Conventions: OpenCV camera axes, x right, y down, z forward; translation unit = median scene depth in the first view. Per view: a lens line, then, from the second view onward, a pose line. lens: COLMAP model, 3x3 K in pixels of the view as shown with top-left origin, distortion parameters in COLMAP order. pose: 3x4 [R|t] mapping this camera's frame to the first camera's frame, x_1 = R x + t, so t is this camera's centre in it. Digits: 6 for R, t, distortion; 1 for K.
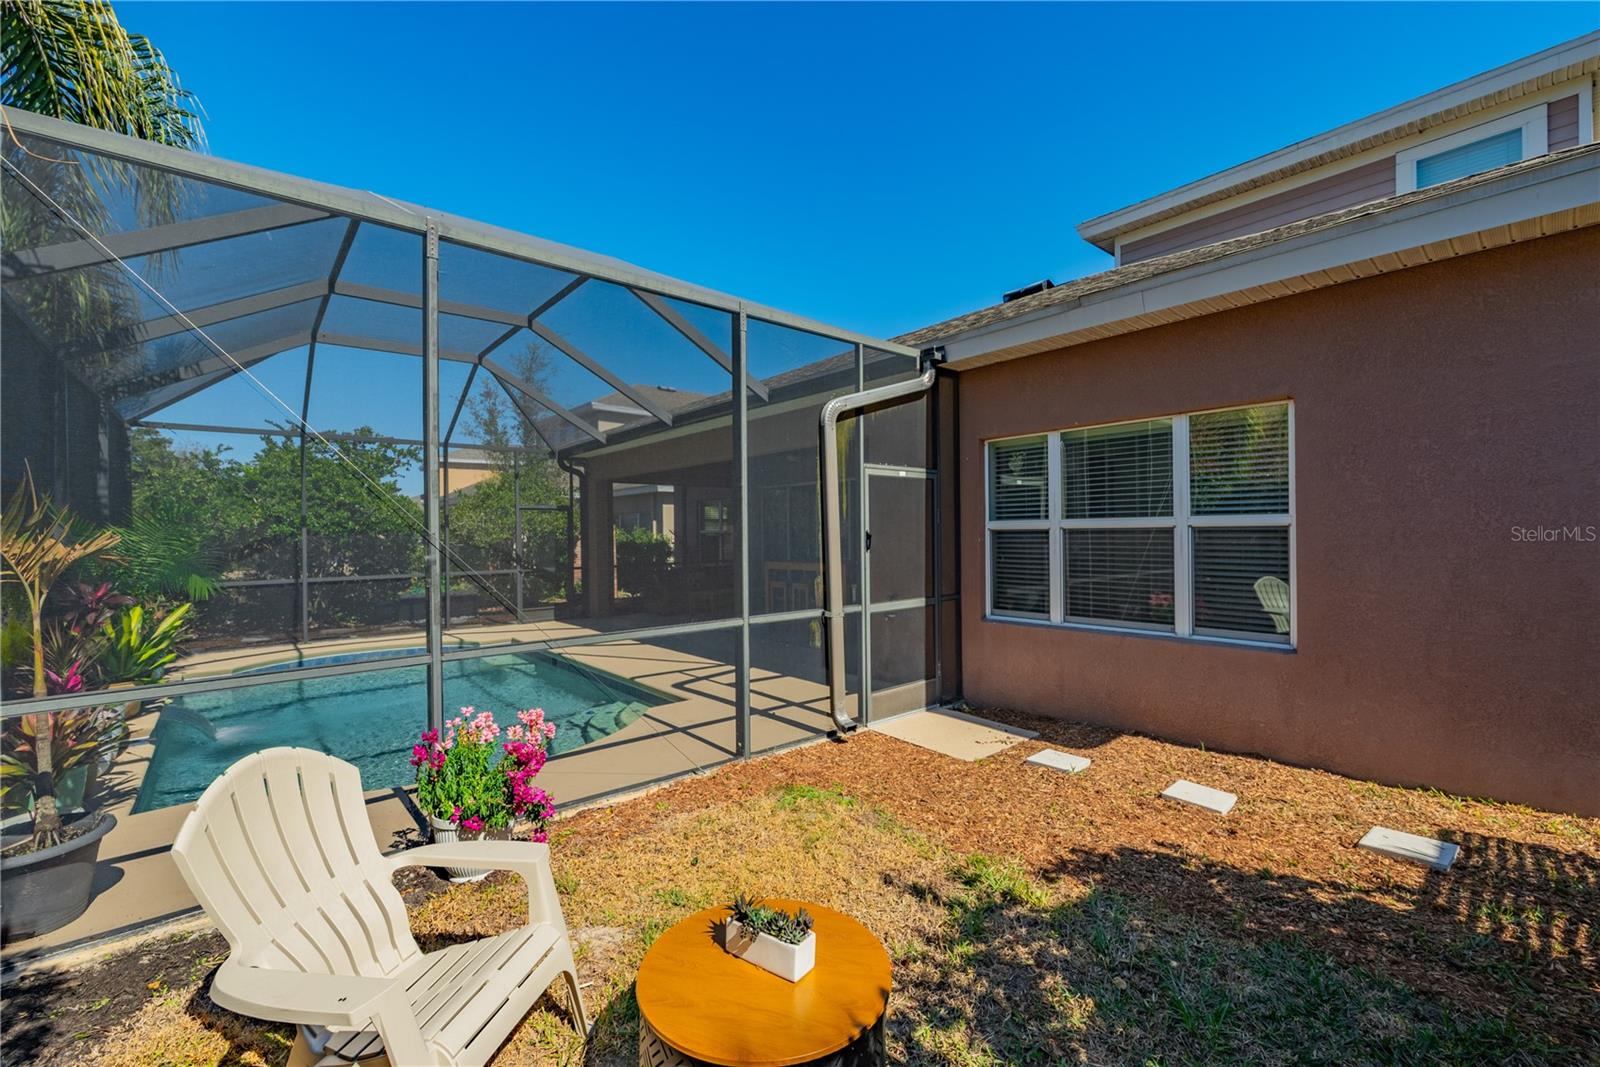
lens RADIAL K [[681.4, 0, 836.7], [0, 681.4, 537.2], [0, 0, 1]] dist [-0.002276, -0.000336]
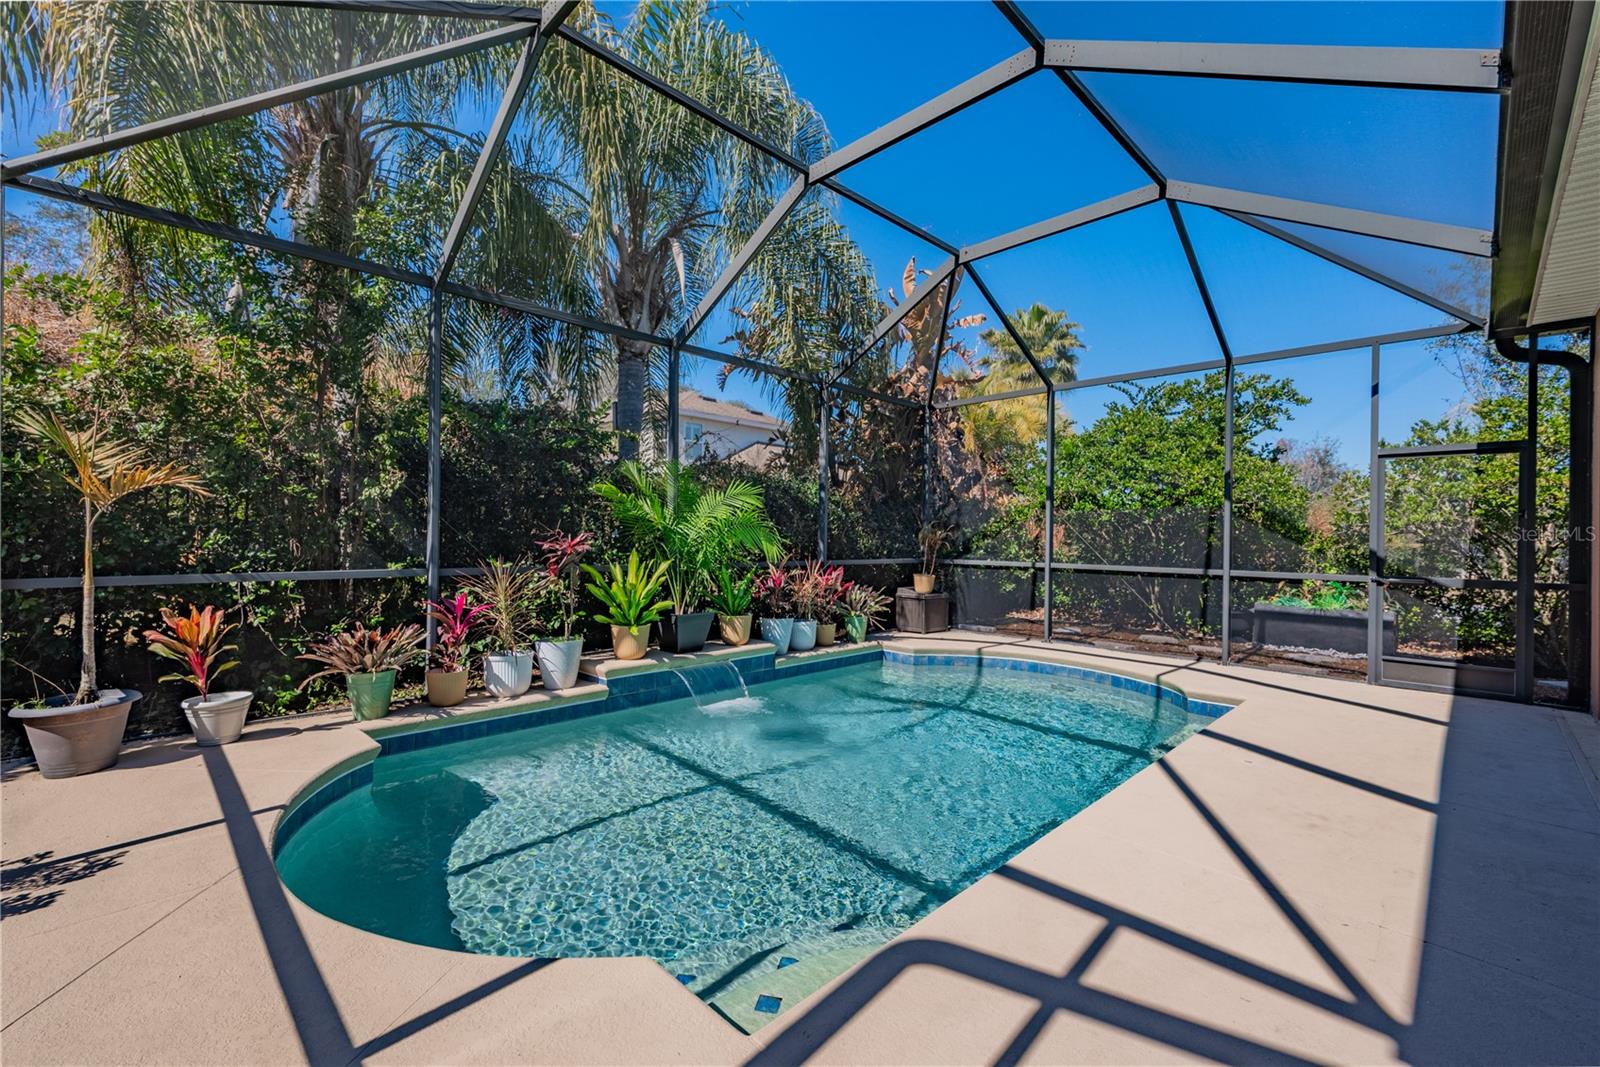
lens RADIAL K [[666.3, 0, 800.0], [0, 666.3, 533.5], [0, 0, 1]] dist [-0.000936, -0.000124]
pose [[0.065897, 0.002534, -0.997823, -0.010042], [-0.033426, 0.999441, 0.000331, 0.038545], [0.997266, 0.033332, 0.065945, 0.742840]]
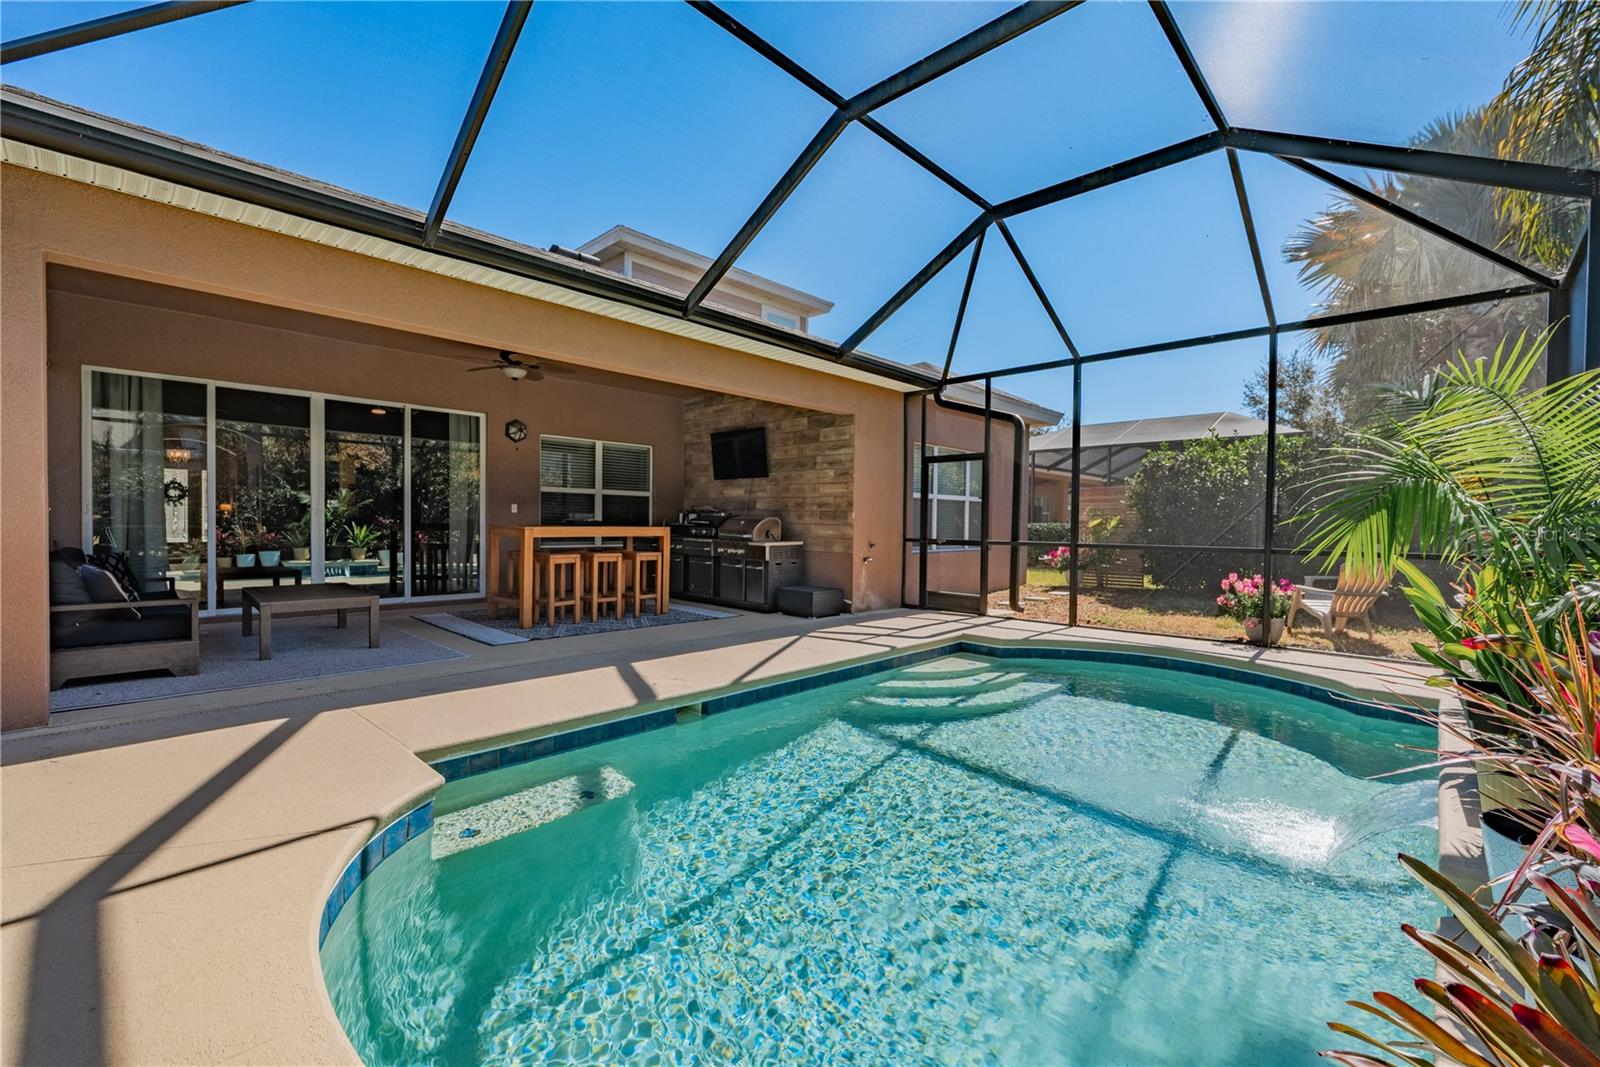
lens RADIAL K [[681.4, 0, 836.7], [0, 681.4, 537.2], [0, 0, 1]] dist [-0.002276, -0.000336]
pose [[-0.140454, -0.013305, 0.989998, -1.007753], [0.003251, 0.999898, 0.013899, 0.045915], [-0.990082, 0.005171, -0.140396, 1.023068]]
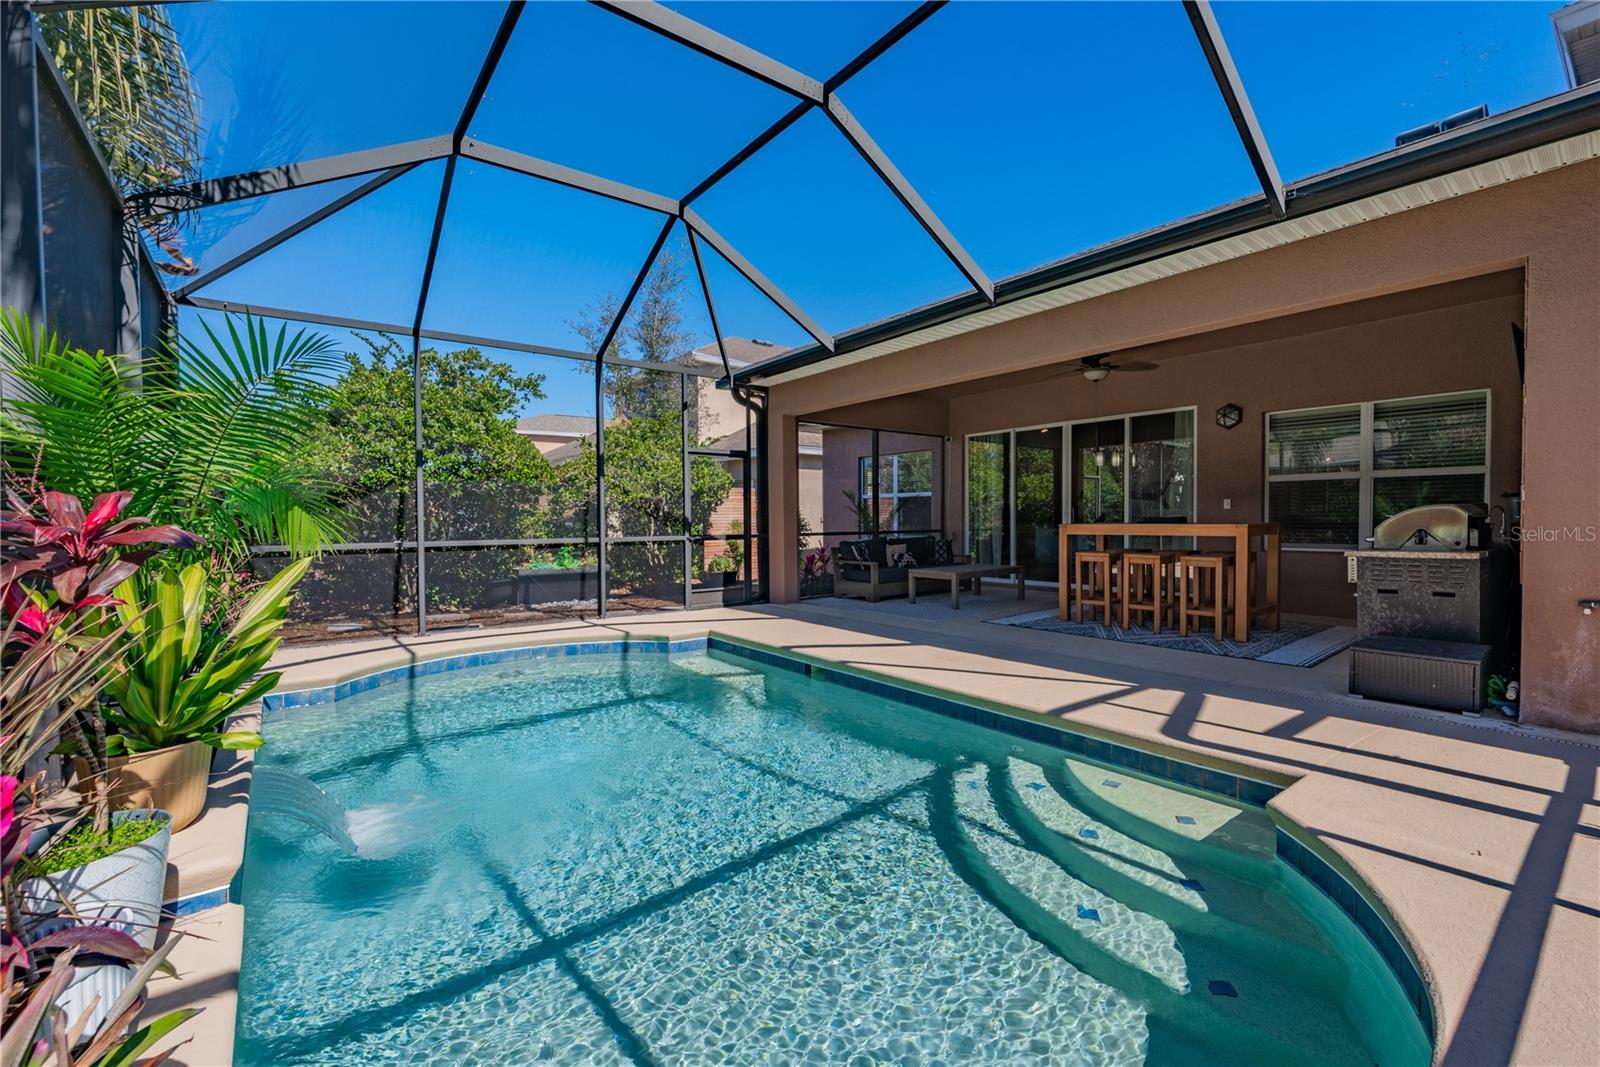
lens RADIAL K [[675.3, 0, 800.0], [0, 675.3, 533.5], [0, 0, 1]] dist [-0.000344, 0.000262]
pose [[0.998268, 0.005239, -0.058595, -0.415221], [-0.004890, 0.999969, 0.006103, 0.052295], [0.058625, -0.005806, 0.998263, 0.398033]]
